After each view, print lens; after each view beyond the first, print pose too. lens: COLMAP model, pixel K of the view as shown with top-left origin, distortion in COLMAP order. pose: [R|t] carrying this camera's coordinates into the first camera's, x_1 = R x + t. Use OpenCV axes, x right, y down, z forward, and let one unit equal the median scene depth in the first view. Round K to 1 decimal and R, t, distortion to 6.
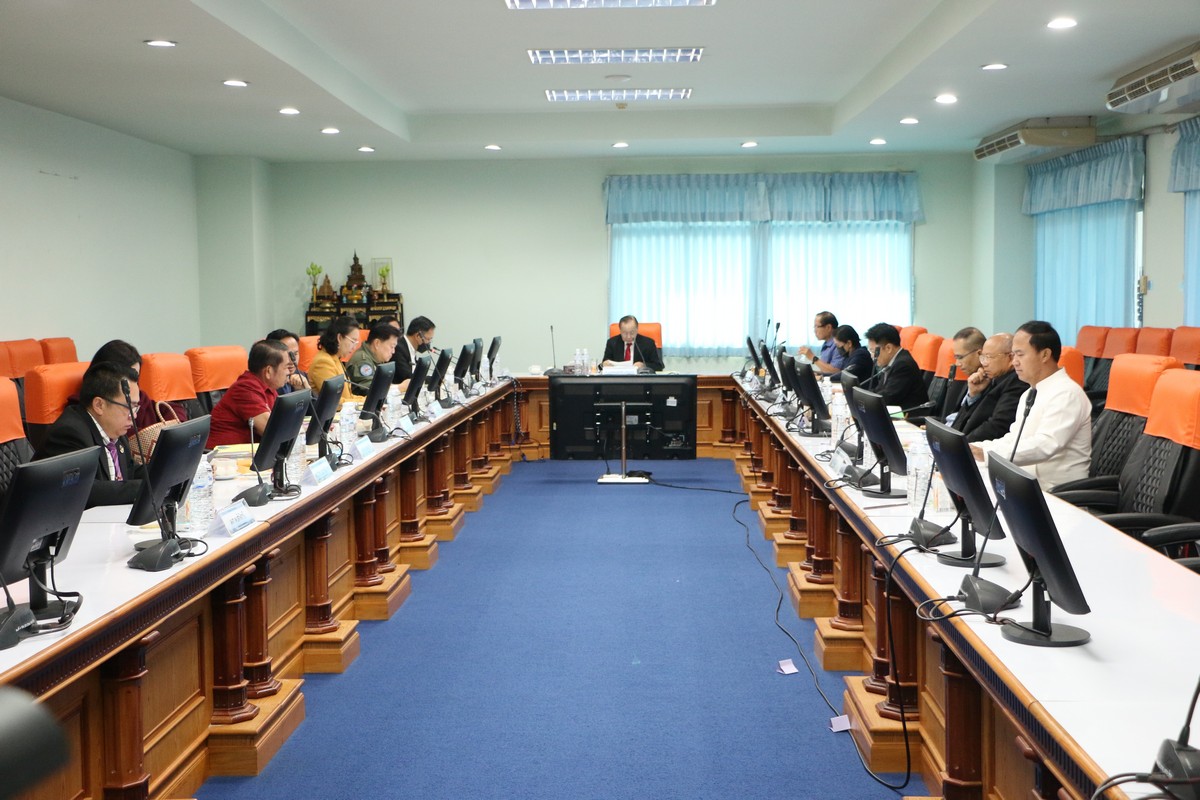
lens RADIAL K [[1607.2, 0, 600.0], [0, 1607.2, 400.0], [0, 0, 1]] dist [0.028457, 0.067128]
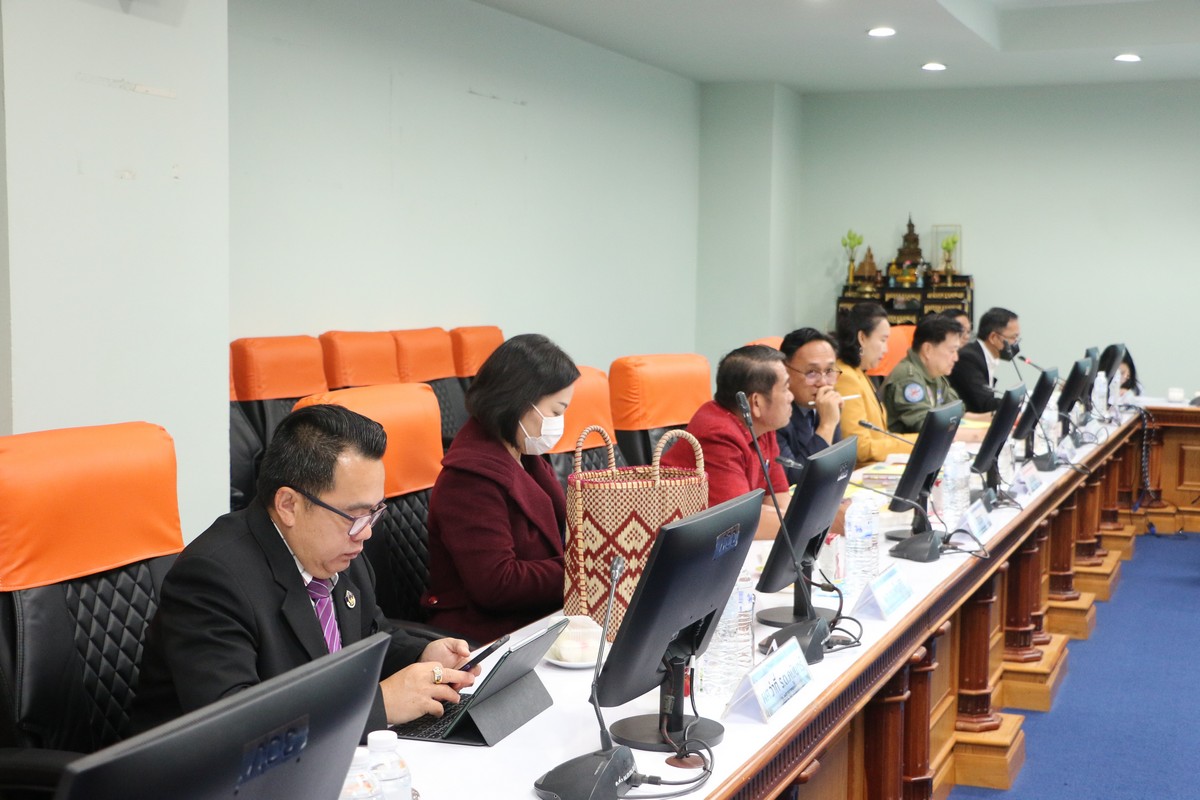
lens RADIAL K [[1622.6, 0, 600.0], [0, 1622.6, 400.0], [0, 0, 1]] dist [0.034406, 0.109613]
pose [[0.941347, 0.050317, -0.333667, -0.046167], [-0.046424, 0.998729, 0.019636, -0.022673], [0.334231, -0.002994, 0.942486, 0.343656]]
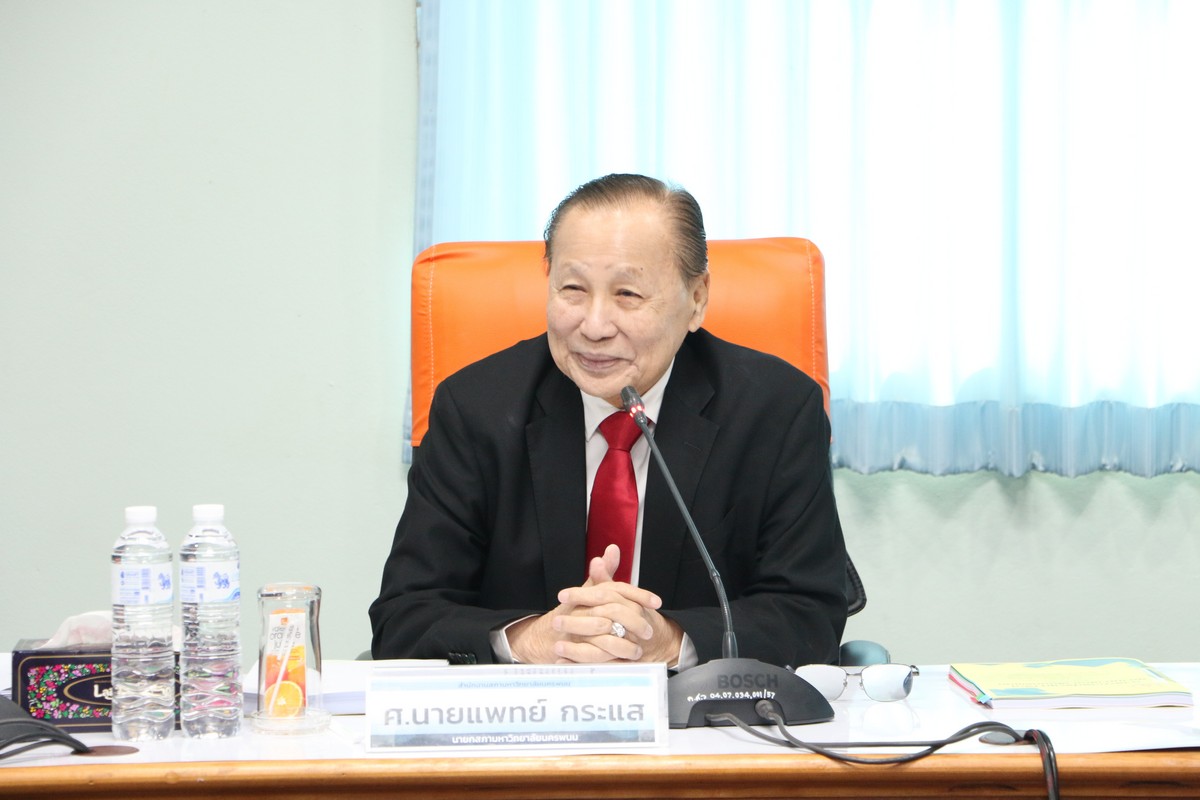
lens RADIAL K [[5640.2, 0, 600.0], [0, 5640.2, 400.0], [0, 0, 1]] dist [0.011996, 0.273114]
pose [[0.999381, -0.007718, 0.034324, 0.005606], [0.007490, 0.999949, 0.006754, -0.048342], [-0.034375, -0.006493, 0.999388, 0.707609]]
